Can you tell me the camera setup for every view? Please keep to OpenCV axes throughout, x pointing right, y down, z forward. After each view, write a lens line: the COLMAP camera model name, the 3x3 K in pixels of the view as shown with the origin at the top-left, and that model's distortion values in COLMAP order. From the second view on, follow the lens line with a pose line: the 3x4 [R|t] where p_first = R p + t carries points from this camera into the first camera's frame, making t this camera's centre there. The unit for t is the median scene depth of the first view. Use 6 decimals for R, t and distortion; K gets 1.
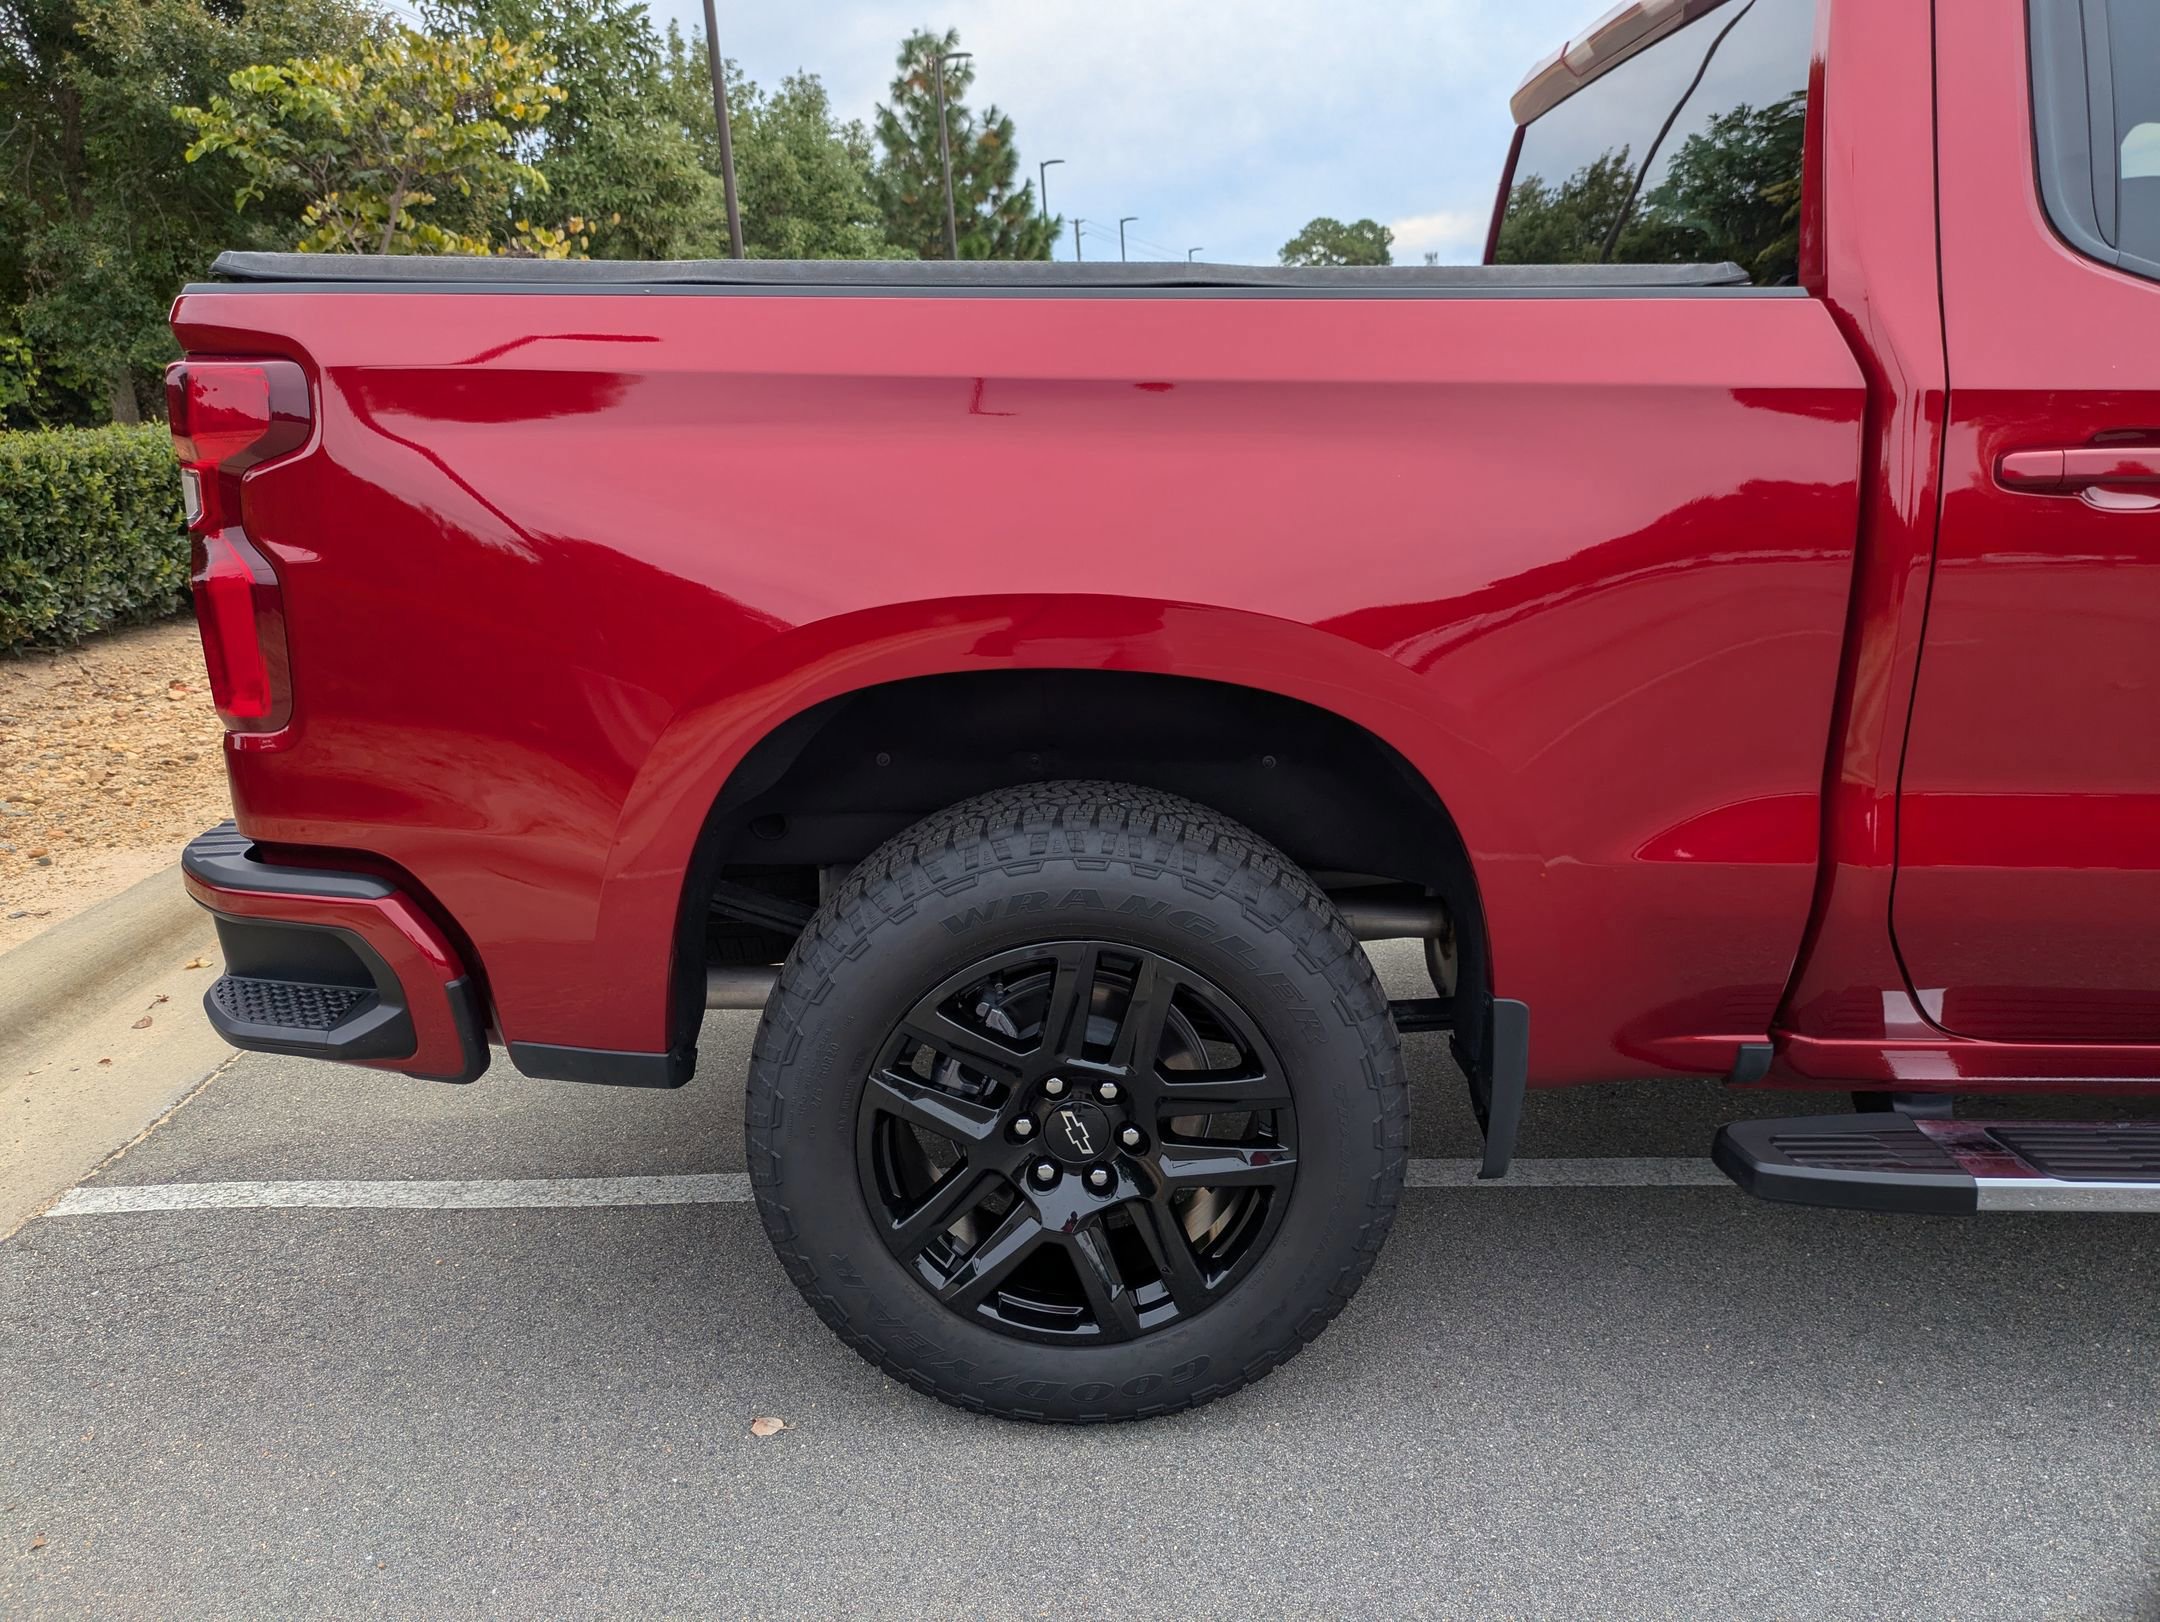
lens RADIAL K [[1563.3, 0, 1082.1], [0, 1563.3, 793.8], [0, 0, 1]] dist [0.019003, -0.003845]
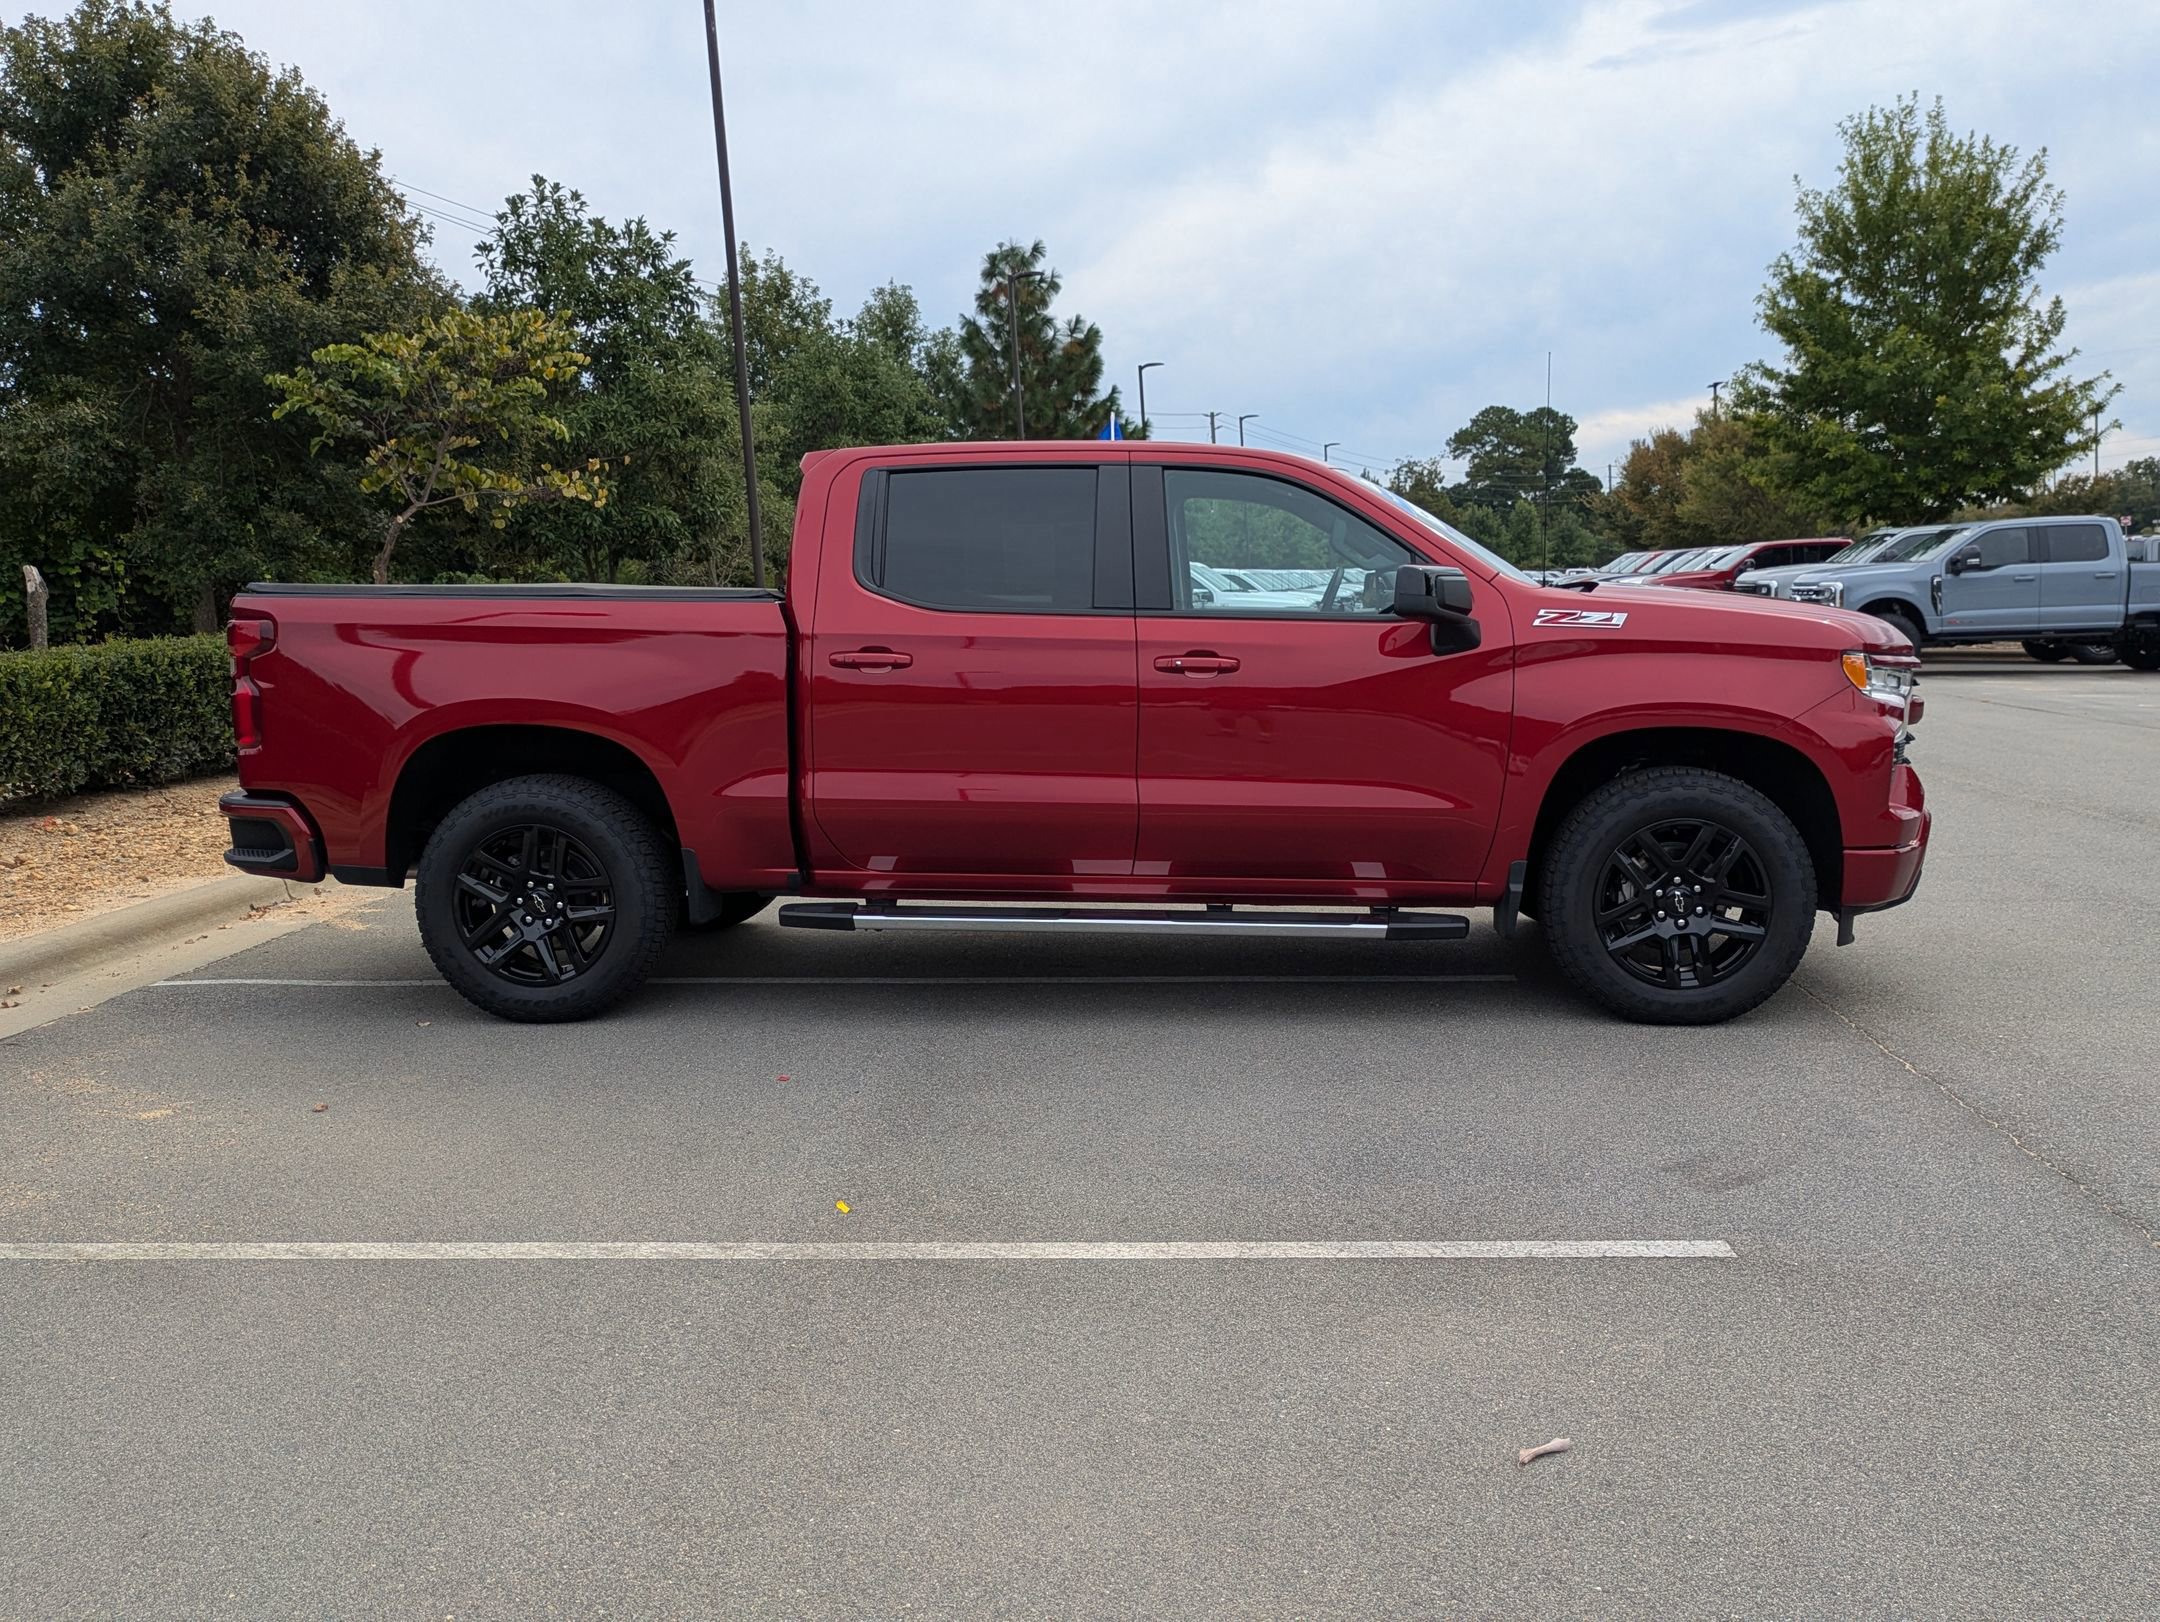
lens RADIAL K [[1689.4, 0, 1080.0], [0, 1689.4, 811.0], [0, 0, 1]] dist [0.060803, -0.078920]
pose [[0.998076, 0.009065, -0.061338, 0.115768], [-0.016639, 0.992127, -0.124122, 0.043010], [0.059730, 0.124904, 0.990369, -0.193720]]
